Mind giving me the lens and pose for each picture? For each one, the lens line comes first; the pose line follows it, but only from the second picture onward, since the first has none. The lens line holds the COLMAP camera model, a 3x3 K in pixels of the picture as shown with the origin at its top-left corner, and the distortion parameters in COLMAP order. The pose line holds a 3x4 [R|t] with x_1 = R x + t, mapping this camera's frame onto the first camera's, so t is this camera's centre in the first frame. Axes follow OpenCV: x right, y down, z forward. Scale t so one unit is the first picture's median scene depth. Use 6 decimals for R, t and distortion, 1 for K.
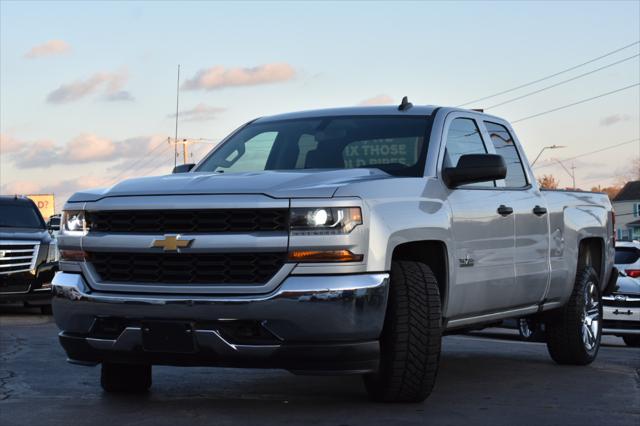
lens RADIAL K [[1340.8, 0, 324.1], [0, 1340.8, 211.8], [0, 0, 1]] dist [0.004269, 0.000000]
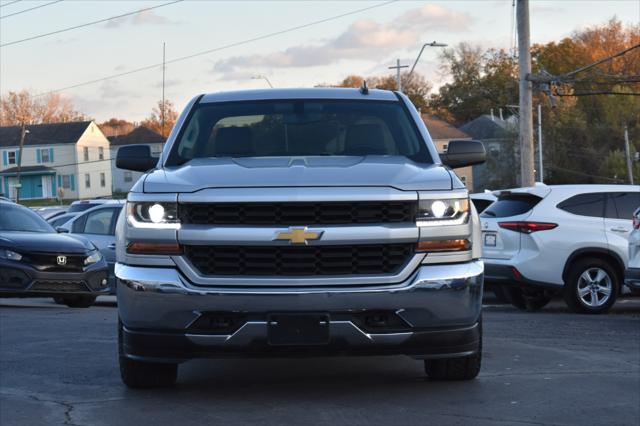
lens RADIAL K [[1499.0, 0, 318.7], [0, 1499.0, 217.2], [0, 0, 1]] dist [-0.043123, 0.000000]
pose [[0.899790, -0.015941, 0.436031, -0.585999], [-0.000795, 0.999271, 0.038173, -0.032867], [-0.436322, -0.034694, 0.899122, -0.007068]]
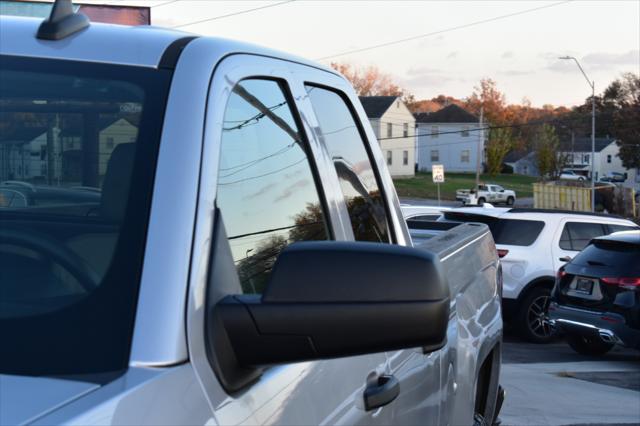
lens RADIAL K [[1499.0, 0, 319.0], [0, 1499.0, 211.6], [0, 0, 1]] dist [-0.043123, 0.000000]
pose [[0.971592, 0.041270, 0.233037, 0.052056], [-0.055510, 0.996949, 0.054882, -0.075993], [-0.230061, -0.066259, 0.970918, 0.860439]]
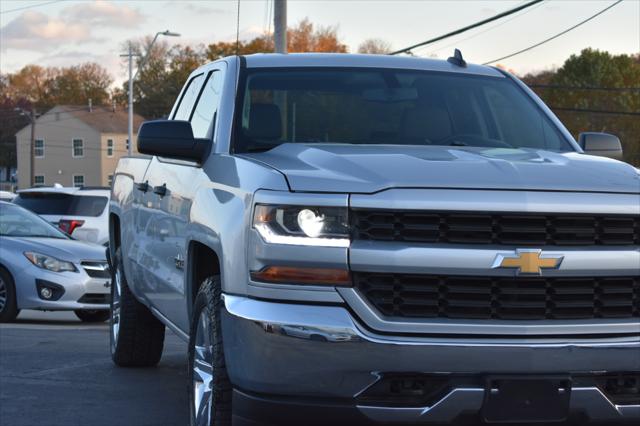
lens RADIAL K [[1499.0, 0, 321.9], [0, 1499.0, 212.3], [0, 0, 1]] dist [-0.043123, 0.000000]
pose [[0.780258, 0.009205, 0.625390, -0.672114], [-0.038191, 0.998727, 0.032949, -0.022929], [-0.624291, -0.049594, 0.779616, 0.475486]]
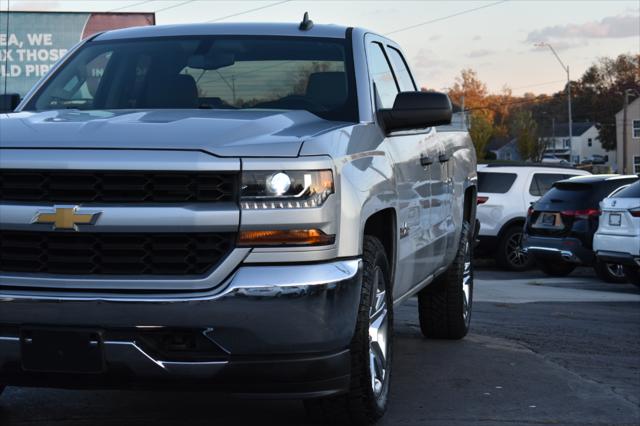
lens RADIAL K [[1499.0, 0, 317.3], [0, 1499.0, 210.7], [0, 0, 1]] dist [-0.043123, 0.000000]
pose [[0.970570, 0.001467, 0.240814, -0.174903], [-0.015277, 0.998342, 0.055492, -0.026003], [-0.240333, -0.057538, 0.968984, 0.208170]]
